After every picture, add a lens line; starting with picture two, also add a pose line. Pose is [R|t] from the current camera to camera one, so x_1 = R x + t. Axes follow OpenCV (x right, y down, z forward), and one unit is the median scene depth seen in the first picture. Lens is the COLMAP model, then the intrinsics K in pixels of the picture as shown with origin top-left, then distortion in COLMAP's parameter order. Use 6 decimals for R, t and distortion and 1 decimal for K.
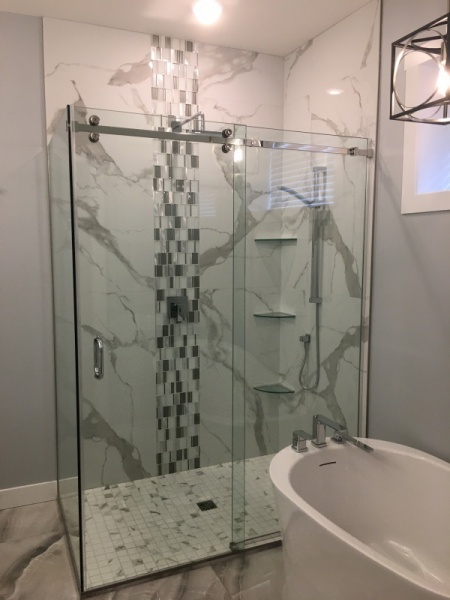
lens RADIAL K [[508.6, 0, 229.6], [0, 508.6, 294.2], [0, 0, 1]] dist [0.067300, -0.086328]
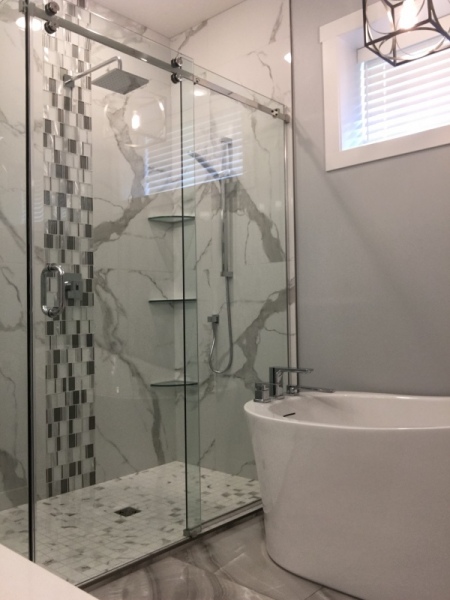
lens RADIAL K [[549.0, 0, 227.0], [0, 549.0, 298.7], [0, 0, 1]] dist [-0.001427, 0.000000]
pose [[0.912771, -0.007189, 0.408408, -0.246853], [0.060914, 0.991061, -0.118694, 0.177132], [-0.403904, 0.133219, 0.905049, 0.081233]]
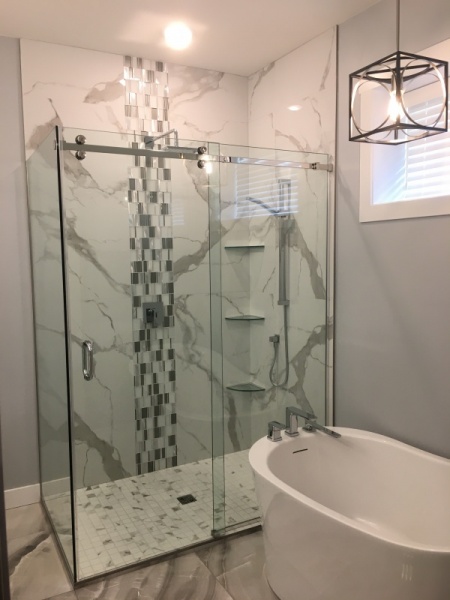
lens RADIAL K [[508.6, 0, 229.5], [0, 508.6, 294.3], [0, 0, 1]] dist [0.067300, -0.086328]
pose [[0.996682, -0.022524, 0.078210, -0.028383], [0.023589, 0.999641, -0.012727, 0.004952], [-0.077896, 0.014530, 0.996856, -0.062745]]
